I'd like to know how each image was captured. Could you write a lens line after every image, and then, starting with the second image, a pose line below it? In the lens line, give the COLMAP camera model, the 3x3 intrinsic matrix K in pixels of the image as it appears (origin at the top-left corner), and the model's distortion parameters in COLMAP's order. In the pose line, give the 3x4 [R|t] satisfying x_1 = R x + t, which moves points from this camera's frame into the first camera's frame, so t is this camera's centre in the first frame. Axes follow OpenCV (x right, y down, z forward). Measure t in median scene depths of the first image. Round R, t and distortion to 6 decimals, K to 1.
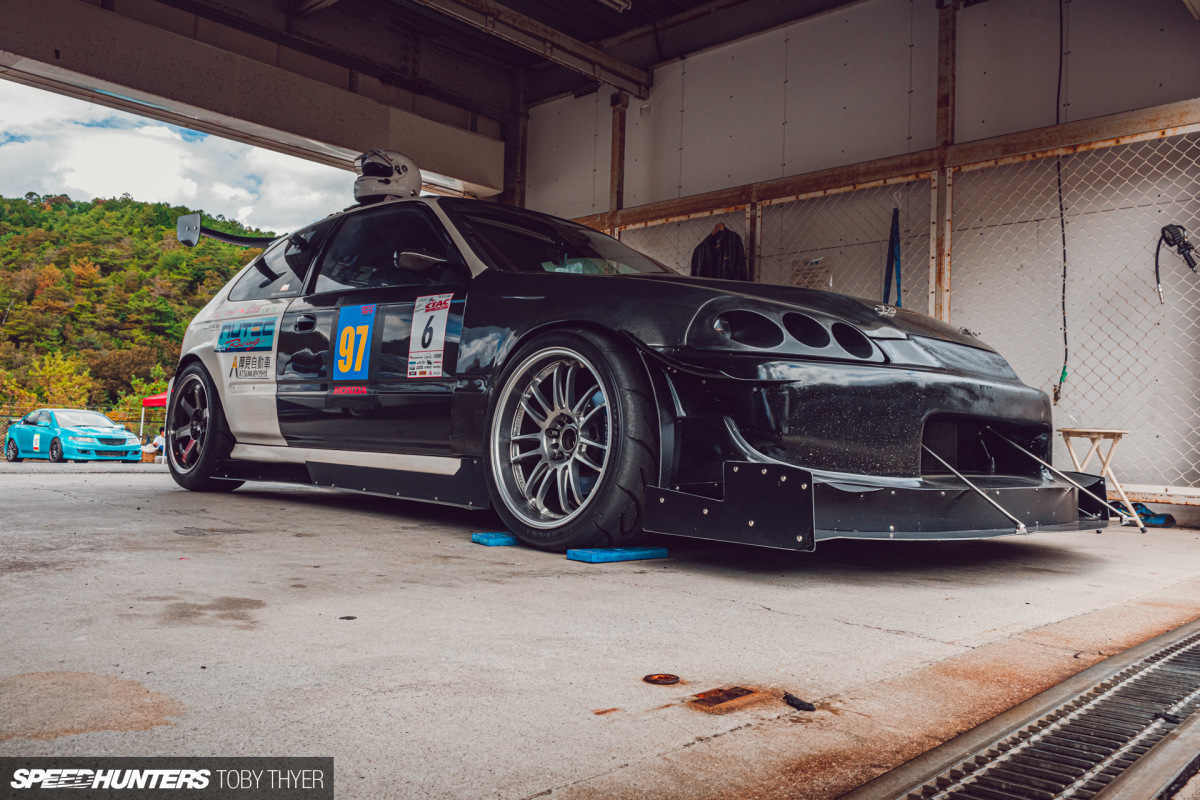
lens RADIAL K [[926.2, 0, 600.0], [0, 926.2, 400.0], [0, 0, 1]] dist [0.003438, -0.010140]
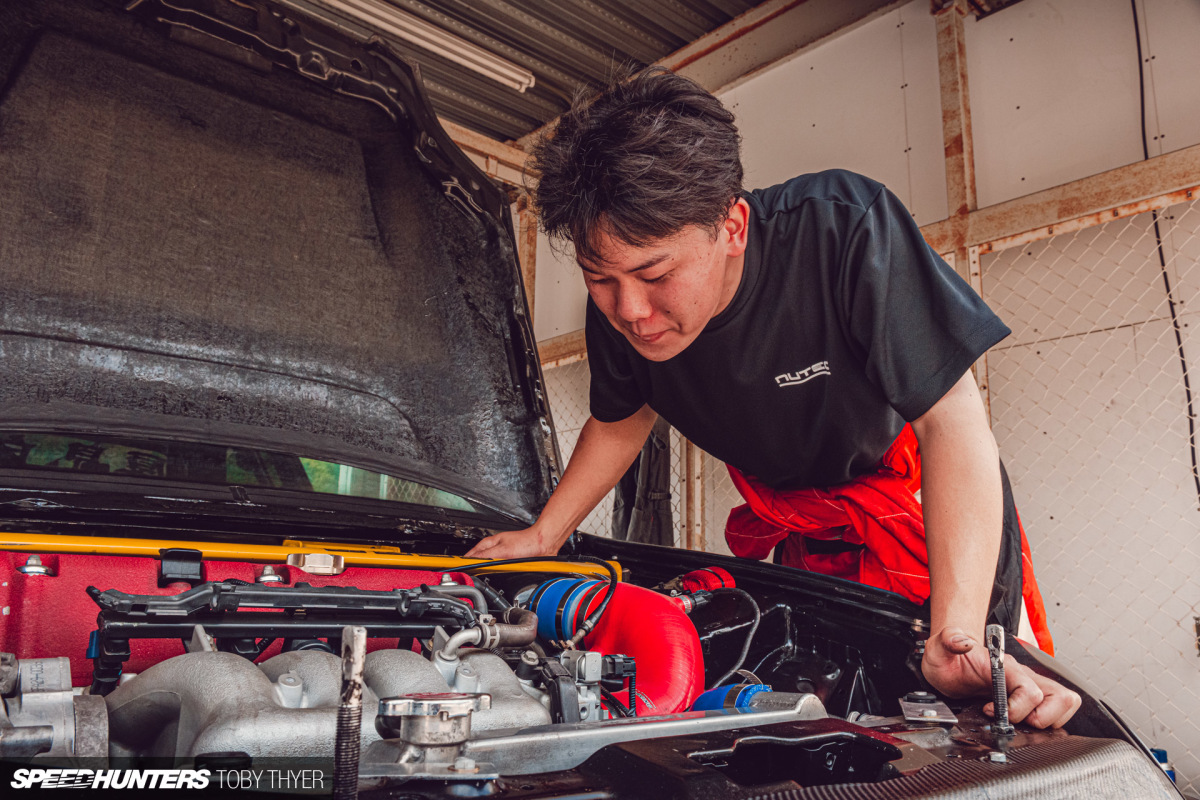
lens RADIAL K [[926.2, 0, 600.0], [0, 926.2, 400.0], [0, 0, 1]] dist [0.003438, -0.010140]
pose [[0.997020, -0.035639, -0.068419, 0.145291], [0.023789, 0.985706, -0.166784, -0.046952], [0.073385, 0.164659, 0.983617, 0.339274]]
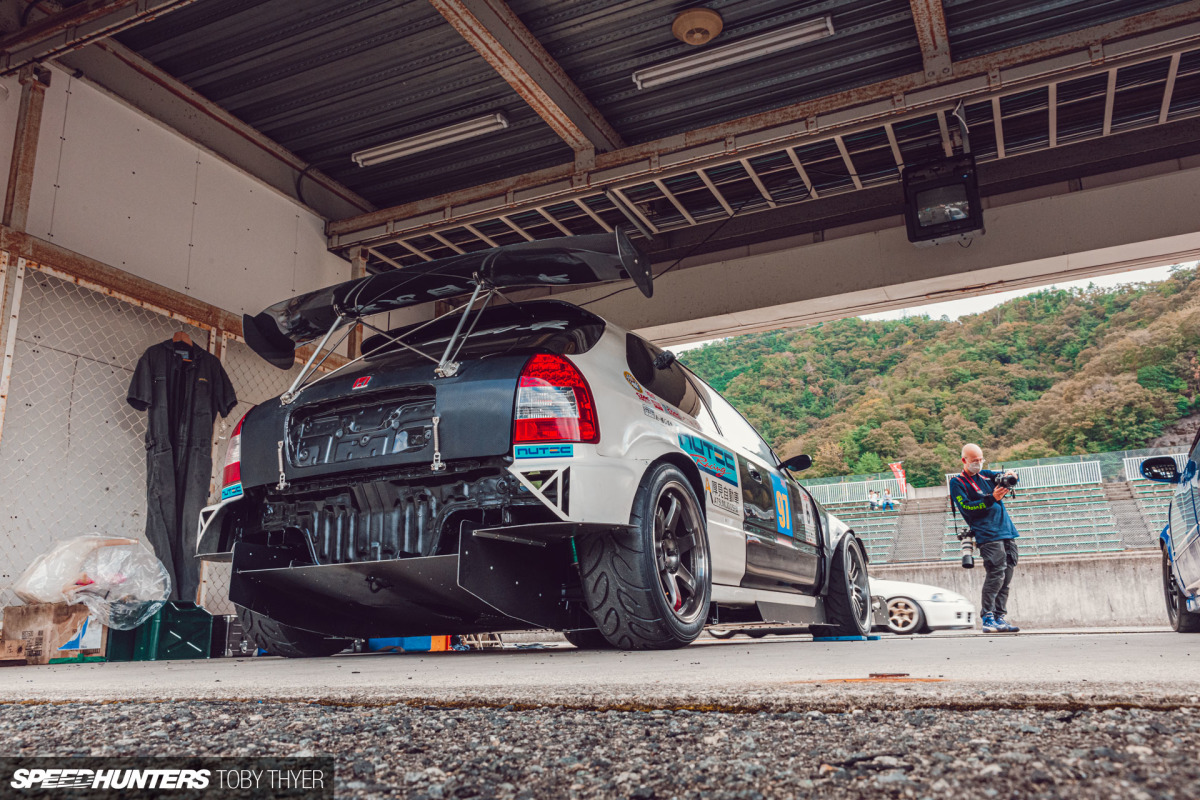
lens RADIAL K [[926.2, 0, 600.0], [0, 926.2, 400.0], [0, 0, 1]] dist [0.003438, -0.010140]
pose [[-0.312833, 0.210269, 0.926241, -0.783898], [-0.028578, 0.972662, -0.230460, 0.054279], [-0.949378, -0.098566, -0.298271, 0.914788]]
